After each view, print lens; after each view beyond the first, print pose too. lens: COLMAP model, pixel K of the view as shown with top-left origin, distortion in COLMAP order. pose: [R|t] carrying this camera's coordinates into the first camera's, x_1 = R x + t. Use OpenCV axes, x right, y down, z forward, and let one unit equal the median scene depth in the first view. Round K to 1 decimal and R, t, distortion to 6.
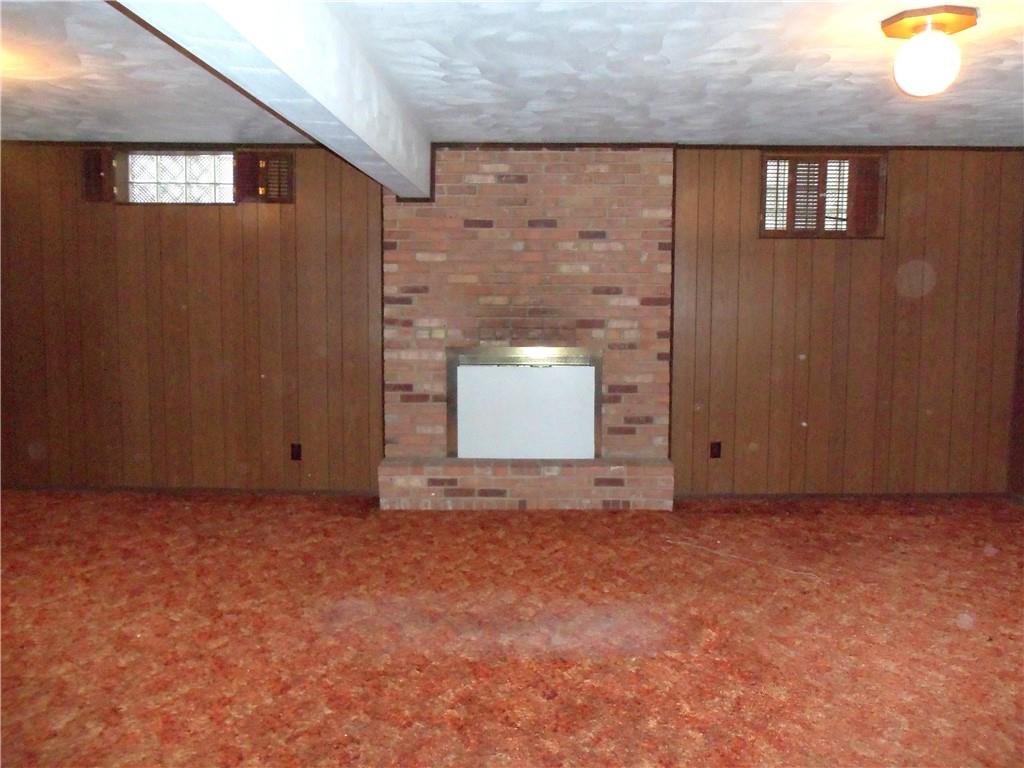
lens RADIAL K [[891.9, 0, 523.1], [0, 891.9, 379.1], [0, 0, 1]] dist [-0.012937, 0.004667]
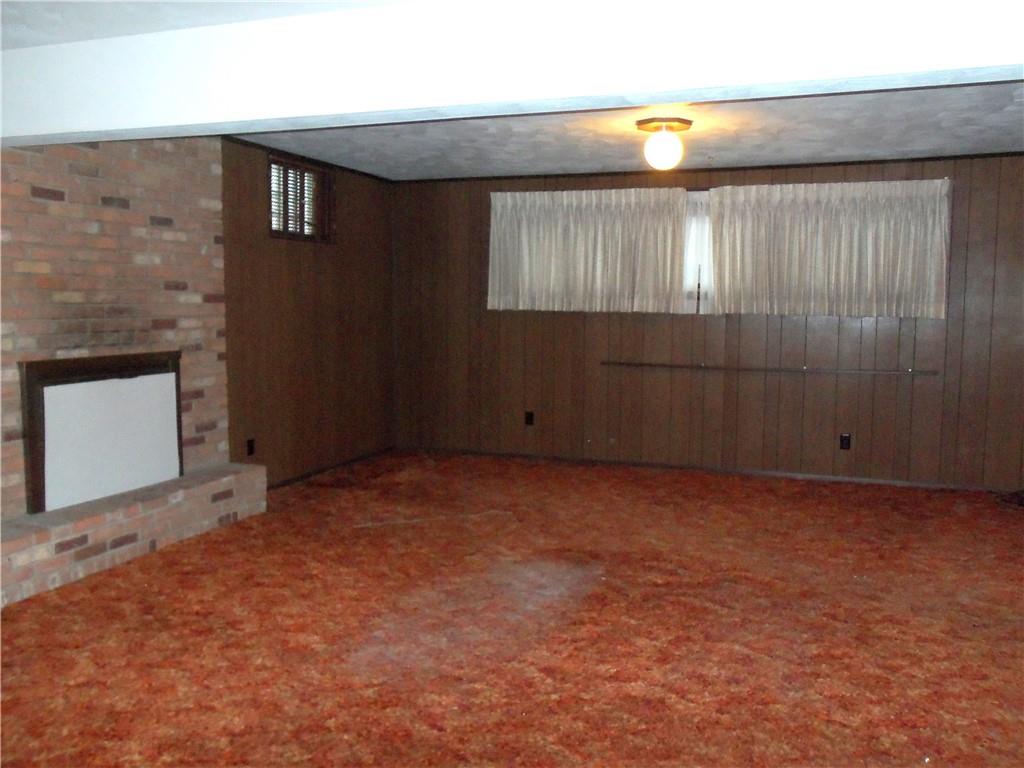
lens RADIAL K [[891.9, 0, 523.1], [0, 891.9, 379.1], [0, 0, 1]] dist [-0.012937, 0.004667]
pose [[0.325405, -0.085802, 0.941674, -0.634772], [0.080512, 0.994772, 0.062819, -0.035162], [-0.942141, 0.055375, 0.330612, 0.389115]]
